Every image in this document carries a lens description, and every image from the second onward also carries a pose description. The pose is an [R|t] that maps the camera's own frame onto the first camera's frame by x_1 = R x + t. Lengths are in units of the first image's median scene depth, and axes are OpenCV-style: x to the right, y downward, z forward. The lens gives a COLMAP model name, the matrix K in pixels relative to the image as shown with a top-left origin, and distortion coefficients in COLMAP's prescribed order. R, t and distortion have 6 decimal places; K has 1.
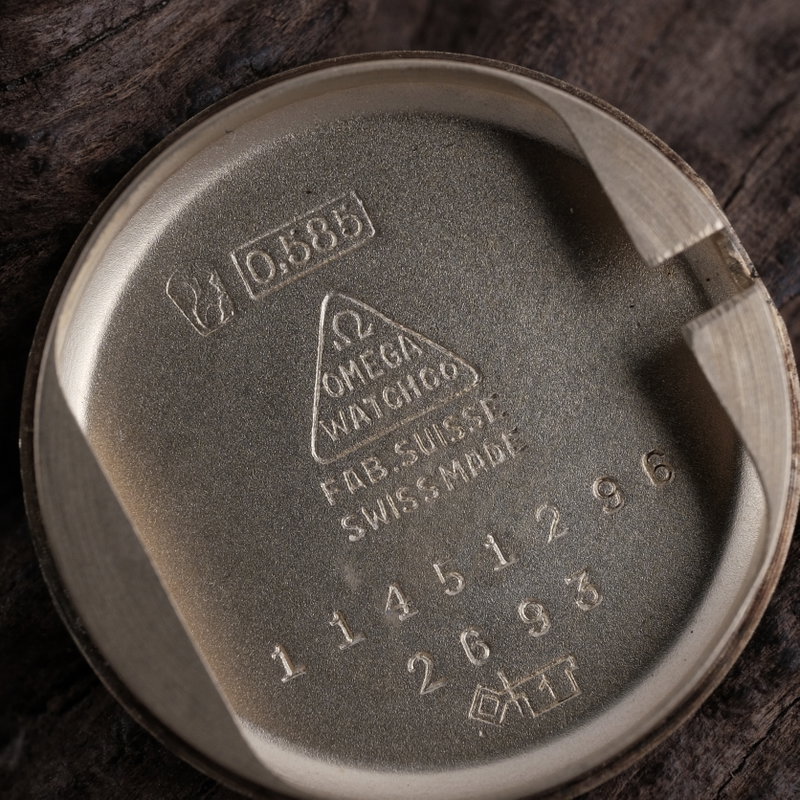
lens RADIAL K [[1553.4, 0, 404.2], [0, 1553.4, 407.0], [0, 0, 1]] dist [0.064429, 0.000000]
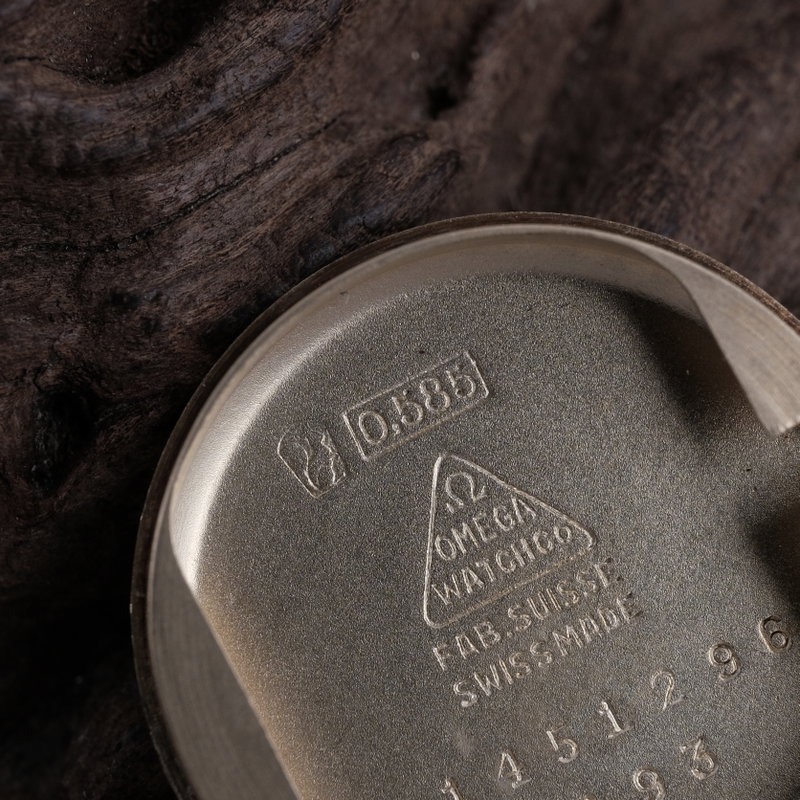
lens RADIAL K [[1553.4, 0, 394.8], [0, 1553.4, 396.8], [0, 0, 1]] dist [0.064429, 0.000000]
pose [[0.999963, 0.006022, 0.006131, -0.084866], [-0.006069, 0.999952, 0.007705, -0.117907], [-0.006084, -0.007742, 0.999952, 0.012493]]
